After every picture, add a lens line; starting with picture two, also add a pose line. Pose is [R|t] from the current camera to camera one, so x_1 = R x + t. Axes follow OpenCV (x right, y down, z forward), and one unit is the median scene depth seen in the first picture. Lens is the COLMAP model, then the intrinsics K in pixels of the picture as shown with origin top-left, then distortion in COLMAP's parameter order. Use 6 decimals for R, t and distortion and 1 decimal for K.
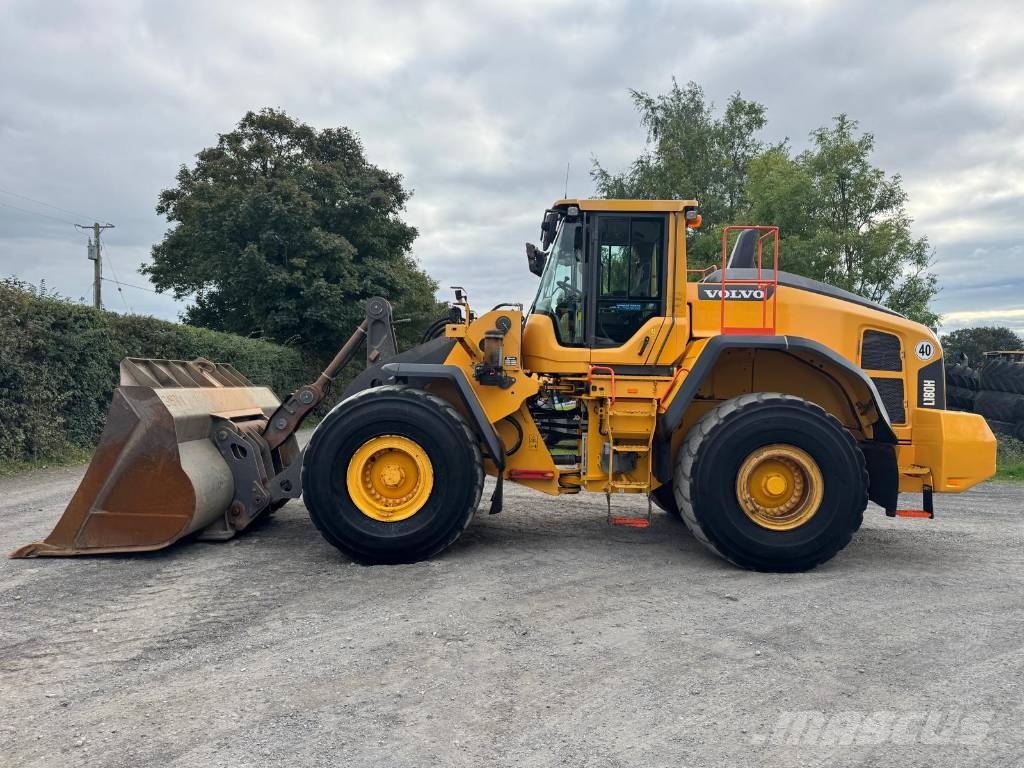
lens RADIAL K [[731.4, 0, 514.8], [0, 731.4, 385.6], [0, 0, 1]] dist [0.054040, -0.084438]
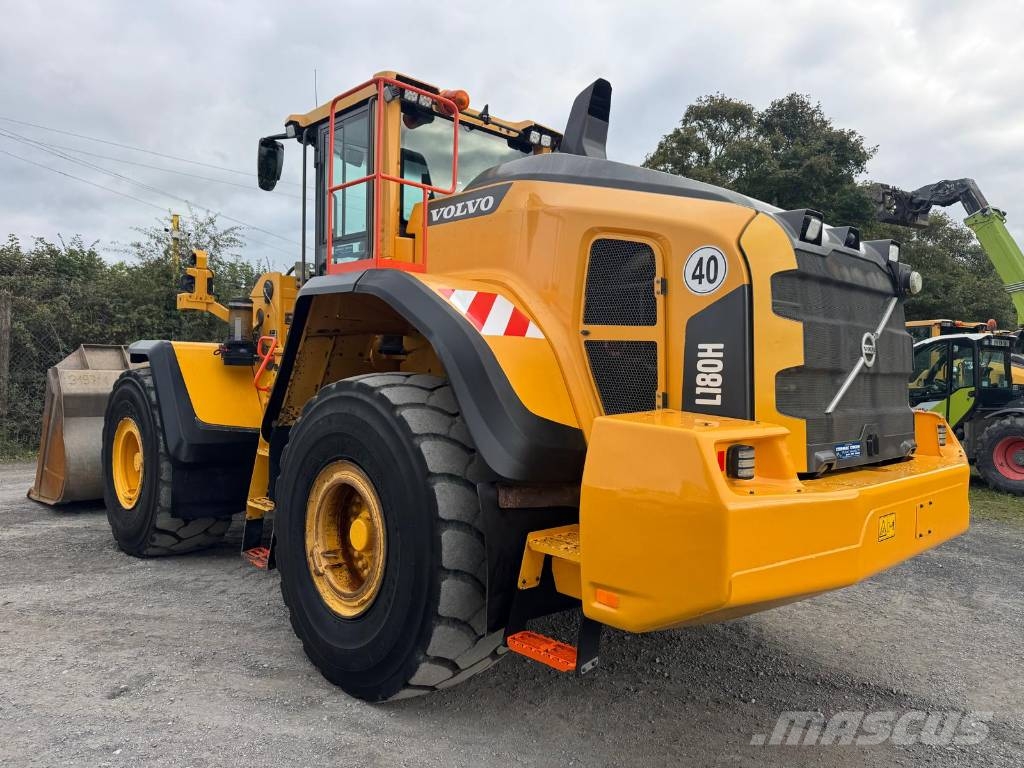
lens RADIAL K [[731.4, 0, 514.8], [0, 731.4, 385.6], [0, 0, 1]] dist [0.054040, -0.084438]
pose [[0.688740, 0.009354, -0.724948, 0.780262], [-0.013313, 0.999911, 0.000254, 0.017383], [0.724886, 0.009476, 0.688804, 0.642244]]
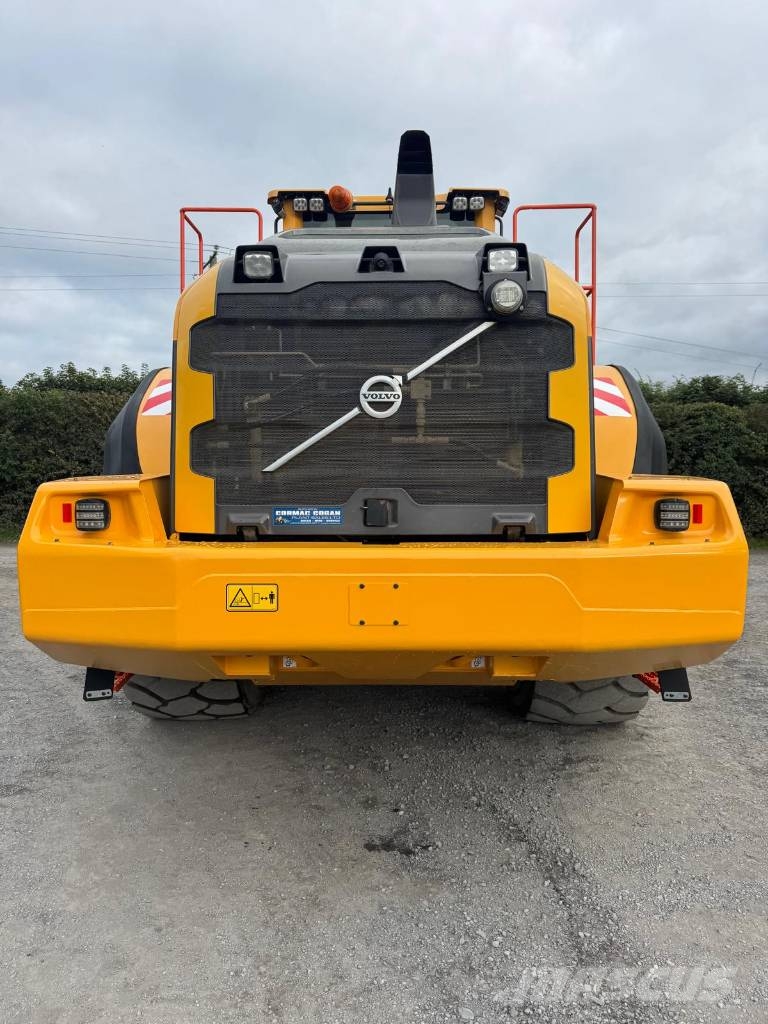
lens RADIAL K [[731.4, 0, 382.0], [0, 731.4, 519.0], [0, 0, 1]] dist [0.054040, -0.084438]
pose [[-0.030379, 0.037519, -0.998834, 0.965630], [-0.005437, 0.999274, 0.037701, 0.039466], [0.999524, 0.006576, -0.030153, 1.120179]]
